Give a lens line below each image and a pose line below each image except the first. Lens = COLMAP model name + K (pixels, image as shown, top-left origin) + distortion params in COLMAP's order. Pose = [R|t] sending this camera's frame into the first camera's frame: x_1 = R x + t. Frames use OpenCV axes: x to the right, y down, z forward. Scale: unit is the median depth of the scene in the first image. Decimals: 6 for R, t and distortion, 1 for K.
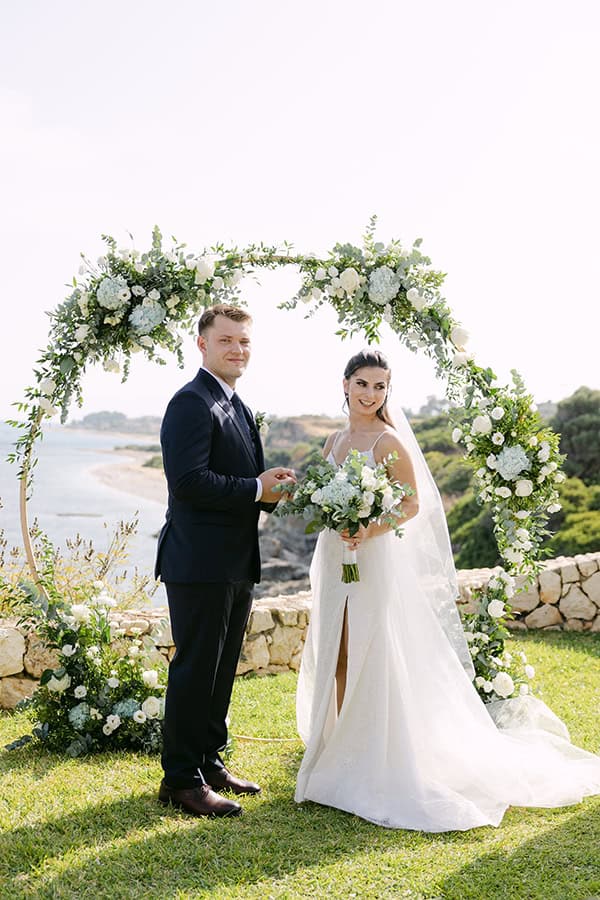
lens RADIAL K [[1204.5, 0, 276.2], [0, 1204.5, 467.5], [0, 0, 1]] dist [0.003136, 0.006594]
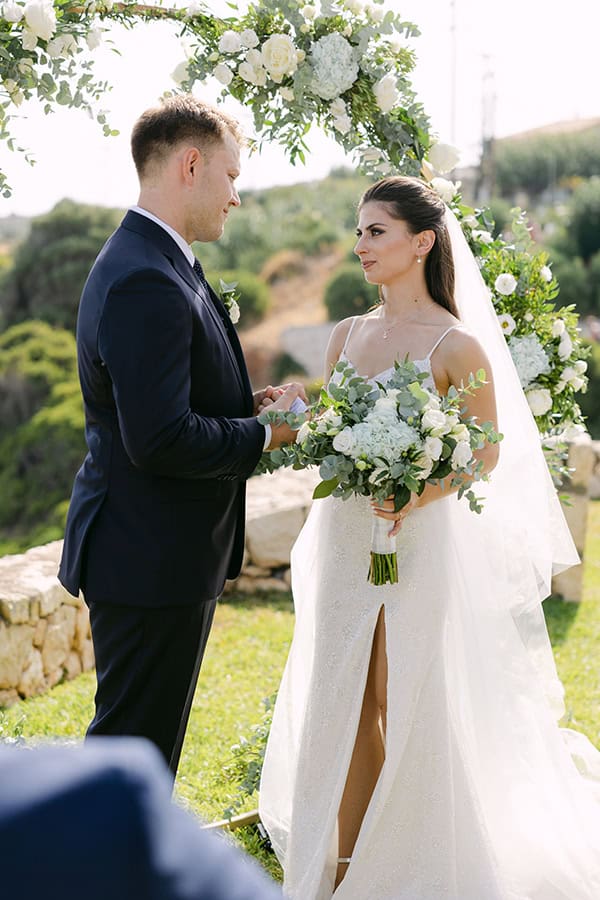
lens RADIAL K [[1760.7, 0, 300.0], [0, 1760.7, 450.0], [0, 0, 1]] dist [-0.063063, -0.197371]
pose [[0.916202, -0.041508, 0.398560, -0.274206], [0.009853, 0.996653, 0.081147, -0.034131], [-0.400595, -0.070420, 0.913545, 0.208552]]
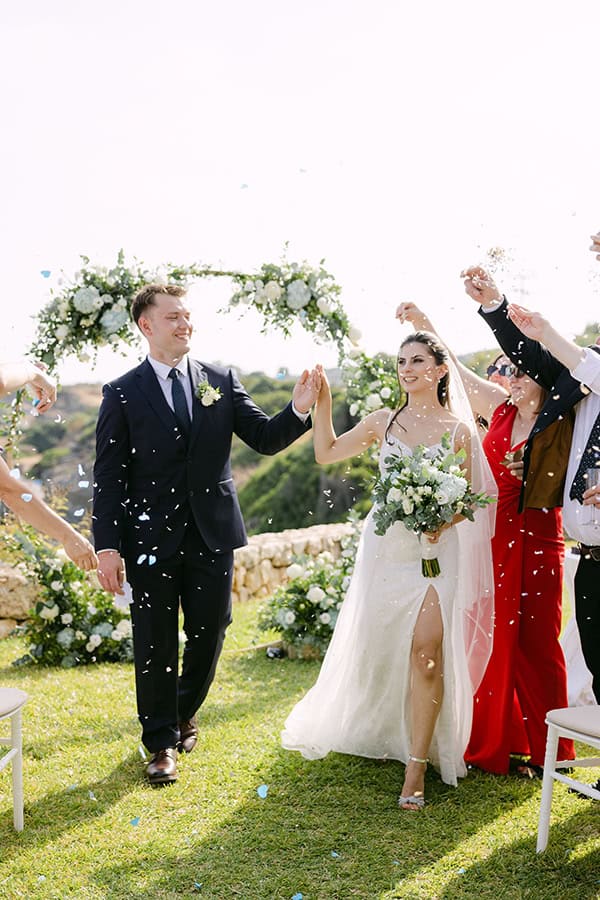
lens RADIAL K [[1327.1, 0, 282.2], [0, 1327.1, 437.2], [0, 0, 1]] dist [0.016900, 0.017900]
pose [[0.983296, -0.016866, 0.181233, -0.188524], [0.017152, 0.999853, -0.000015, 0.001388], [-0.181206, 0.003123, 0.983440, -0.398829]]
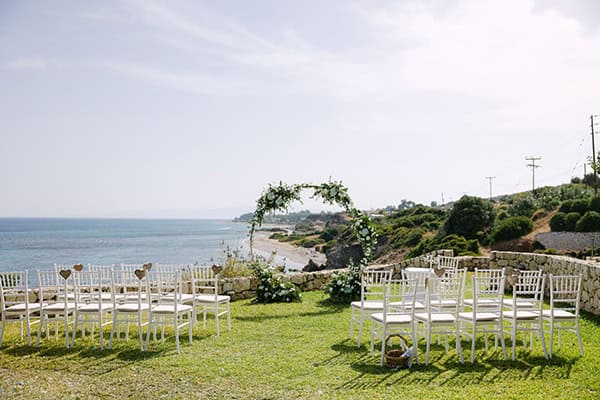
lens RADIAL K [[593.1, 0, 300.0], [0, 593.1, 200.0], [0, 0, 1]] dist [-0.006894, -0.000426]
pose [[0.997803, -0.038172, -0.054143, 0.083682], [0.034694, 0.997361, -0.063780, 0.007973], [0.056434, 0.061761, 0.996494, -1.116332]]
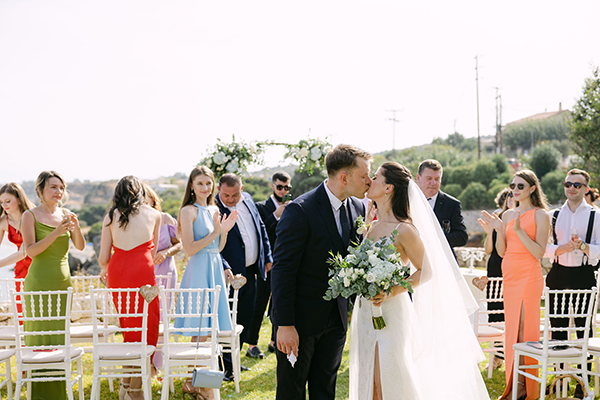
lens RADIAL K [[863.3, 0, 300.0], [0, 863.3, 200.0], [0, 0, 1]] dist [0.004141, -0.000044]
pose [[0.966922, -0.034316, 0.252754, -0.454181], [0.038074, 0.999225, -0.009991, -0.025246], [-0.252215, 0.019284, 0.967479, -0.921487]]
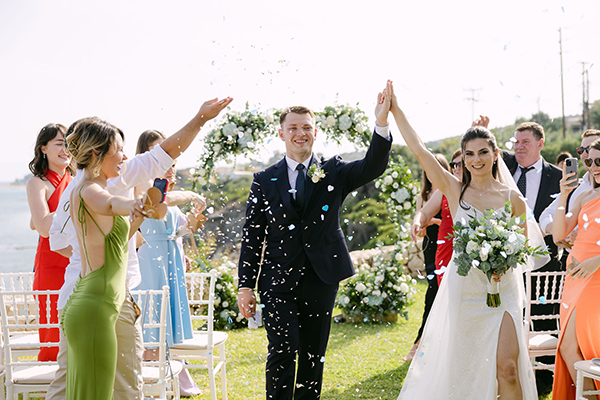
lens RADIAL K [[869.5, 0, 300.0], [0, 869.5, 200.0], [0, 0, 1]] dist [0.012092, 0.020606]
pose [[0.985869, -0.050537, 0.159714, -0.275268], [0.051008, 0.998698, 0.001155, -0.006896], [-0.159565, 0.007008, 0.987163, -0.658475]]
